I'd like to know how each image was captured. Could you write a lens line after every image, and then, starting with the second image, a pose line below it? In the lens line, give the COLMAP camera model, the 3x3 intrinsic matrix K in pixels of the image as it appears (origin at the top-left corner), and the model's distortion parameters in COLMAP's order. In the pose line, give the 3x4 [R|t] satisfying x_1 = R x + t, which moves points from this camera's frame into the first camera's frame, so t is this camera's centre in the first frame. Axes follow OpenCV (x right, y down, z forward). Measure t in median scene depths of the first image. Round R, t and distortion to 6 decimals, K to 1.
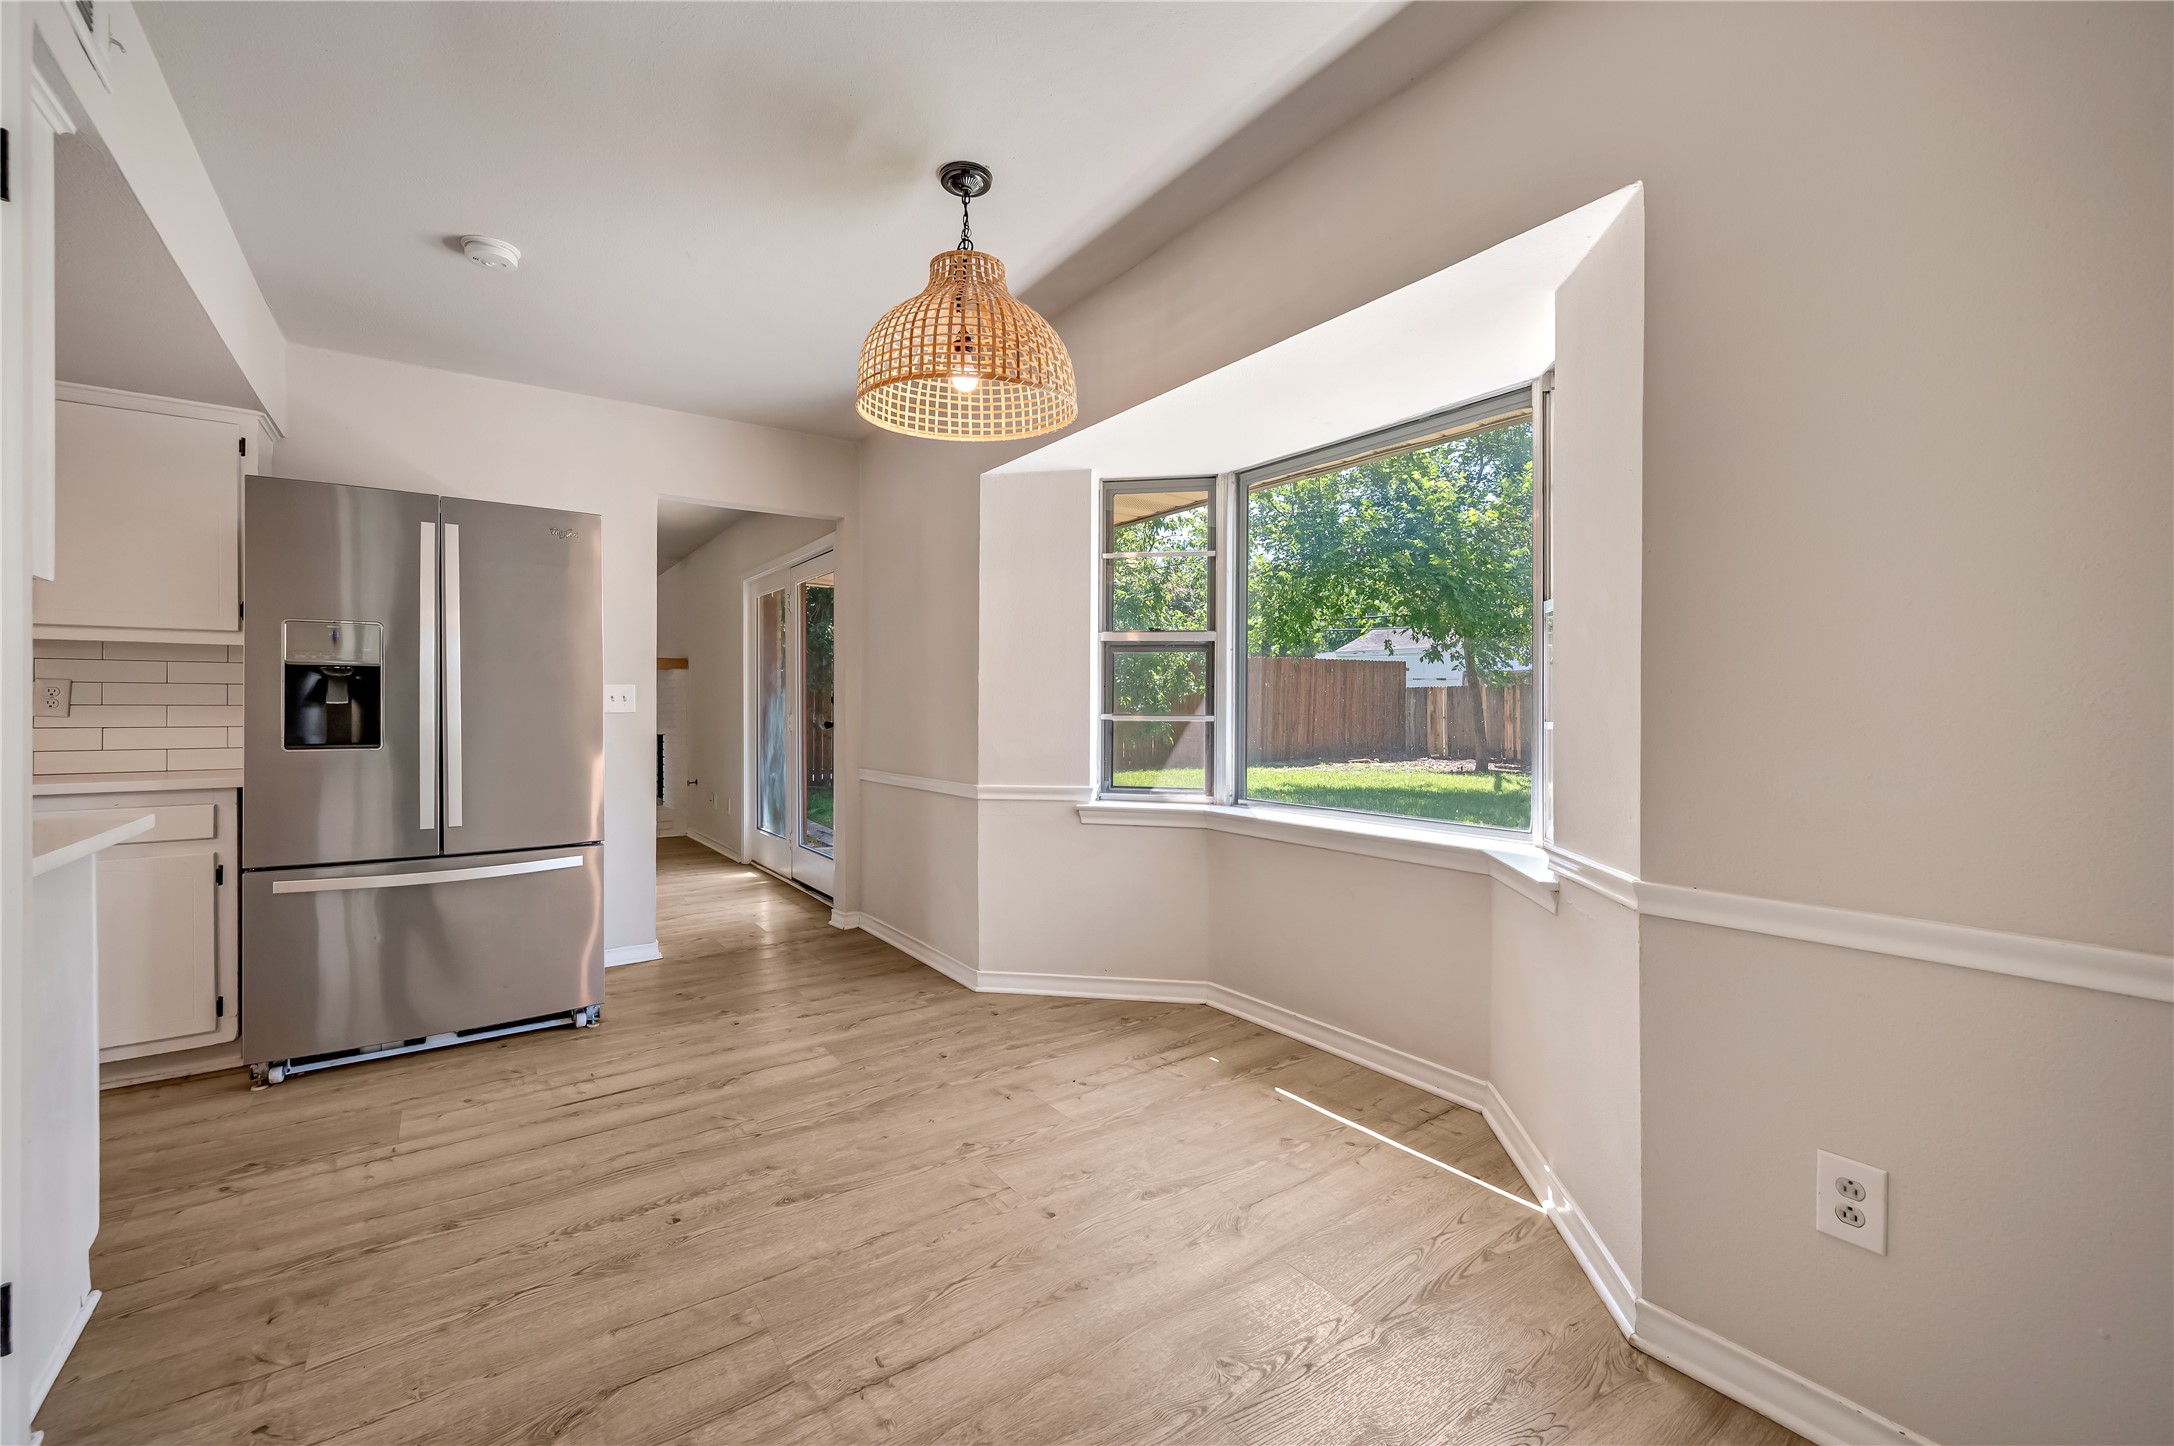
lens RADIAL K [[886.5, 0, 1086.1], [0, 886.5, 716.7], [0, 0, 1]] dist [0.006358, -0.000115]
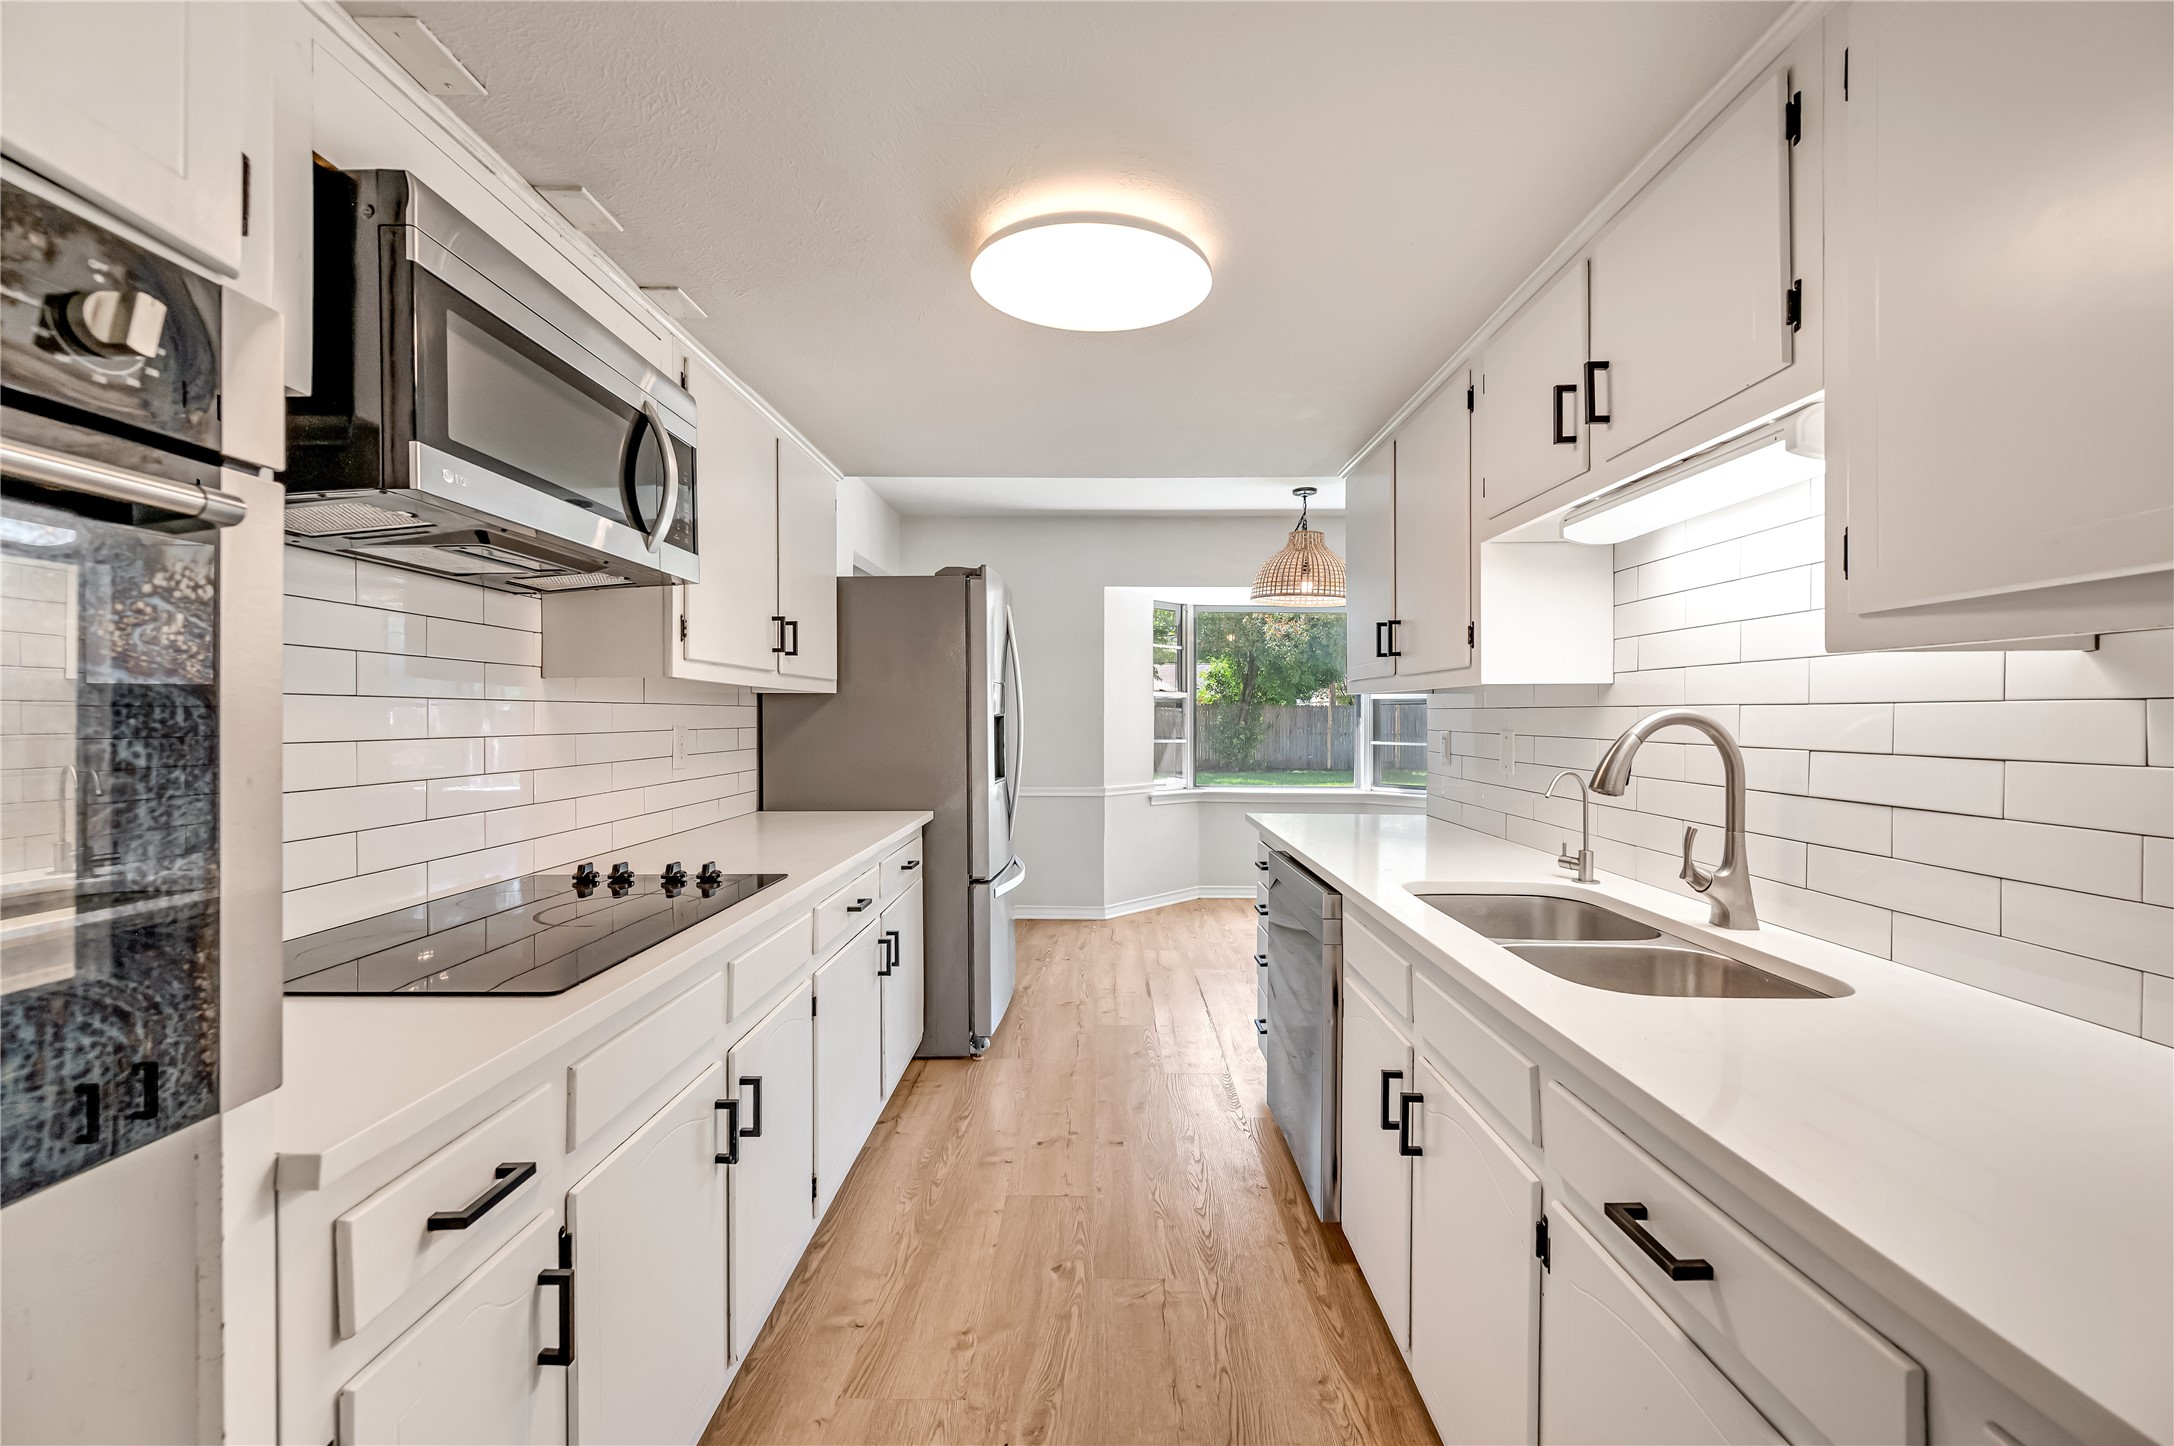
lens RADIAL K [[870.9, 0, 1081.7], [0, 870.9, 718.4], [0, 0, 1]] dist [0.001751, -0.000428]
pose [[0.592915, 0.000712, 0.805265, -2.038307], [0.005155, 0.999976, -0.004680, -0.051863], [-0.805249, 0.006926, 0.592897, 0.190386]]
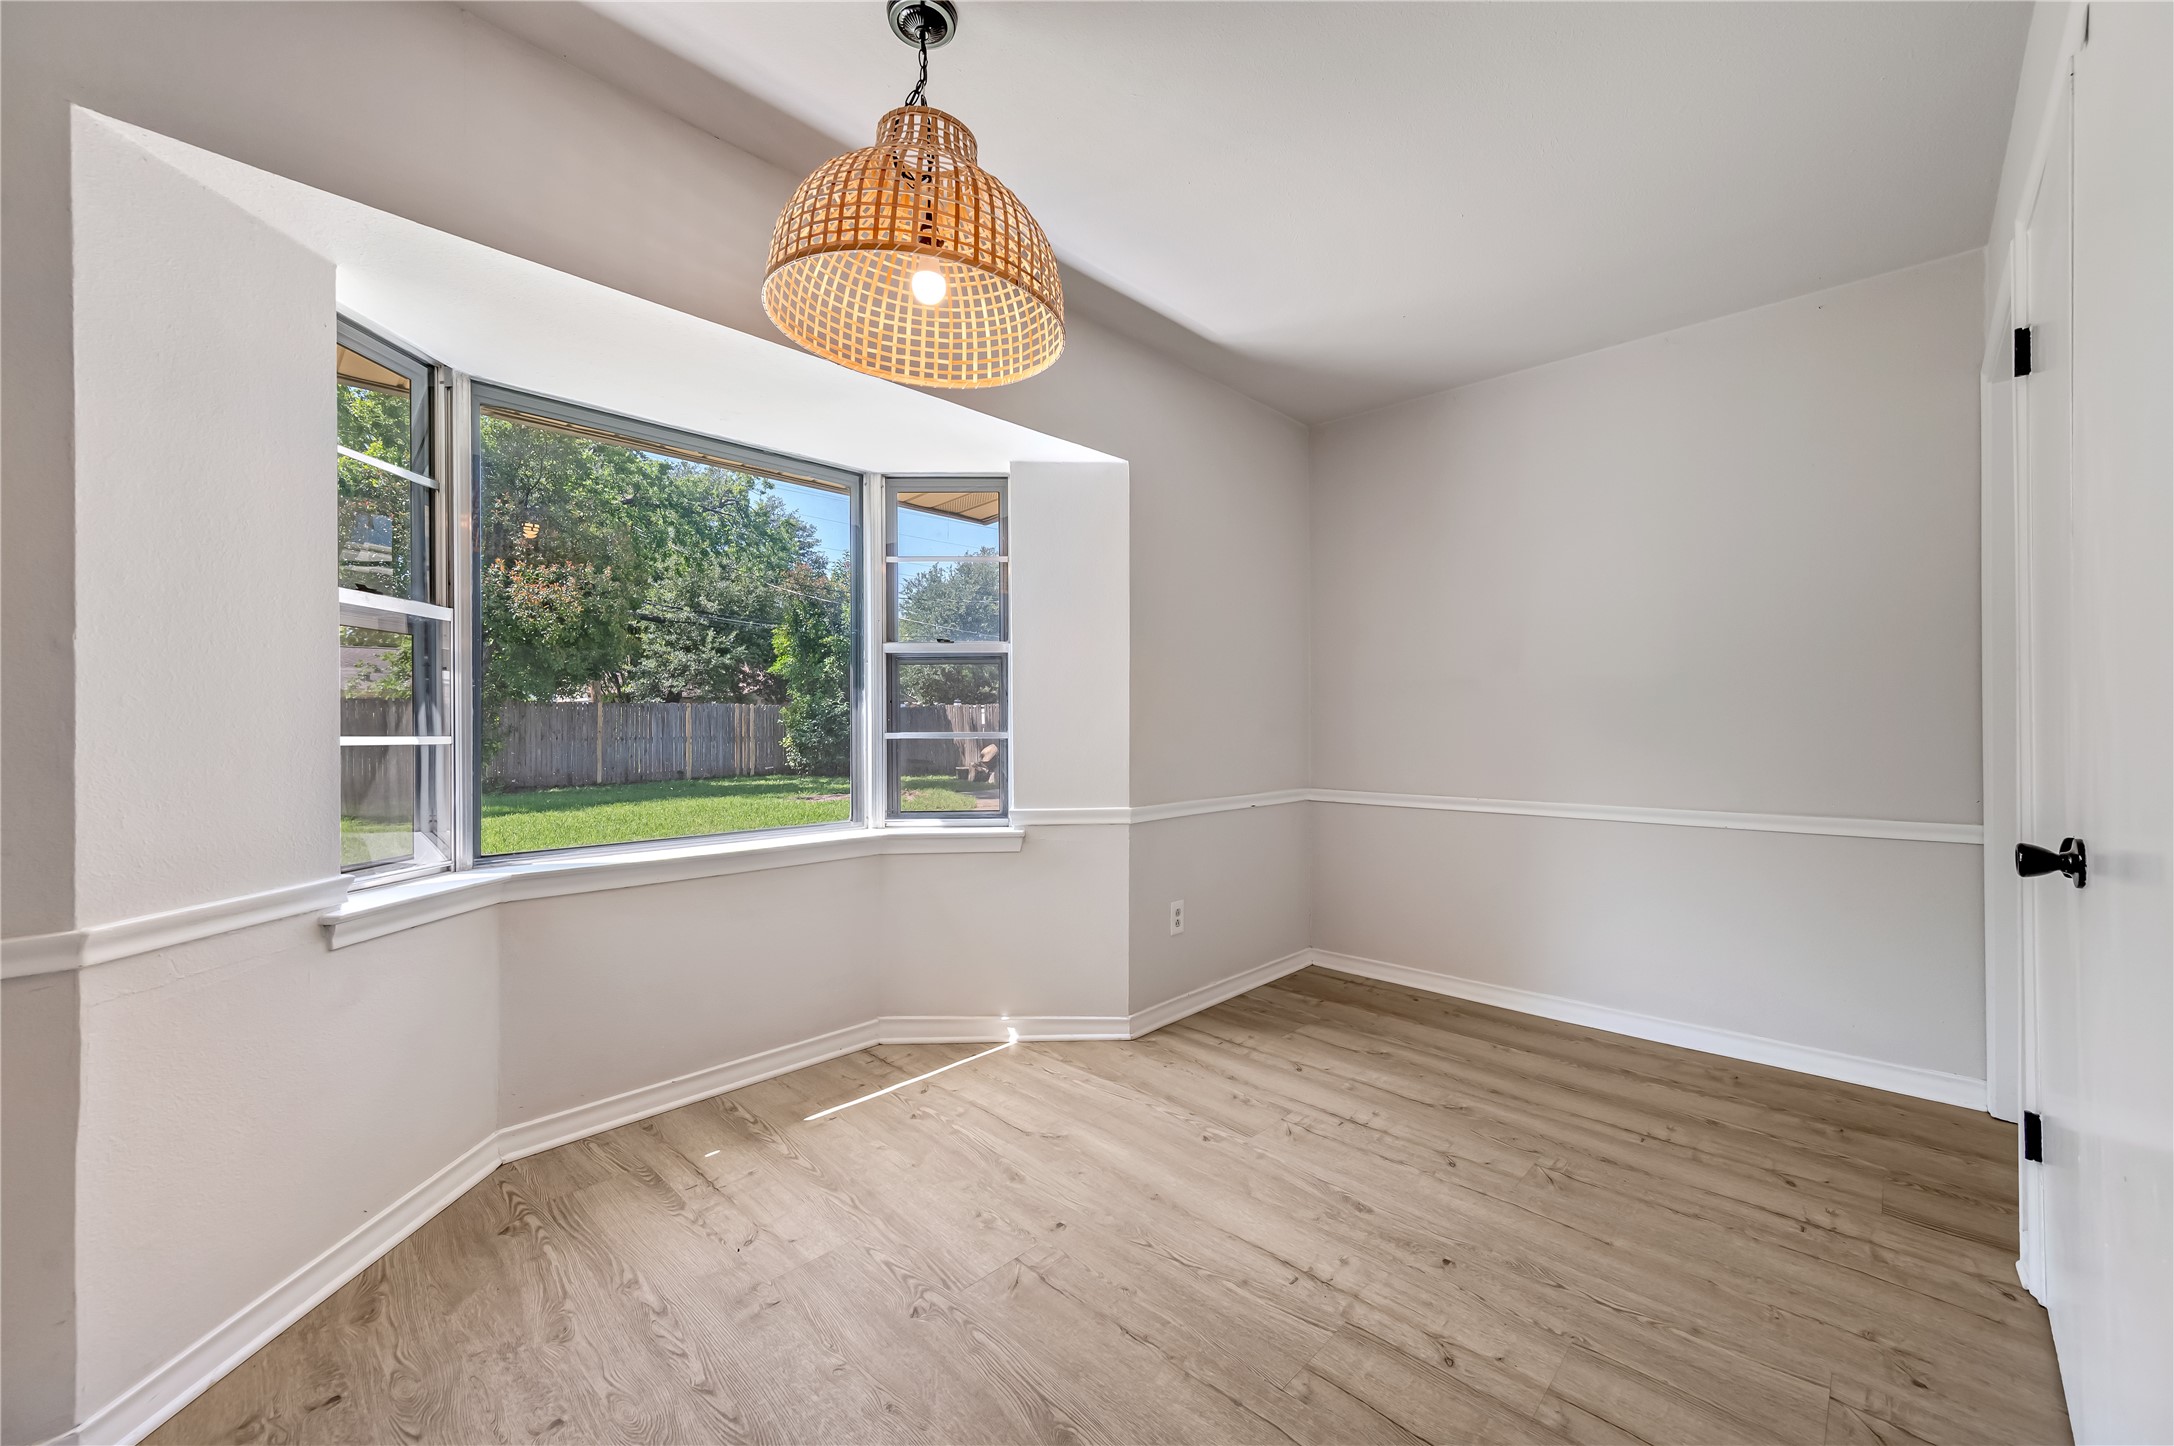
lens RADIAL K [[860.4, 0, 1103.0], [0, 860.4, 715.4], [0, 0, 1]] dist [0.014002, -0.000084]
pose [[-0.202380, 0.009943, 0.979257, -0.856544], [0.011293, 0.999906, -0.007818, -0.009328], [-0.979242, 0.009476, -0.202473, 0.963482]]
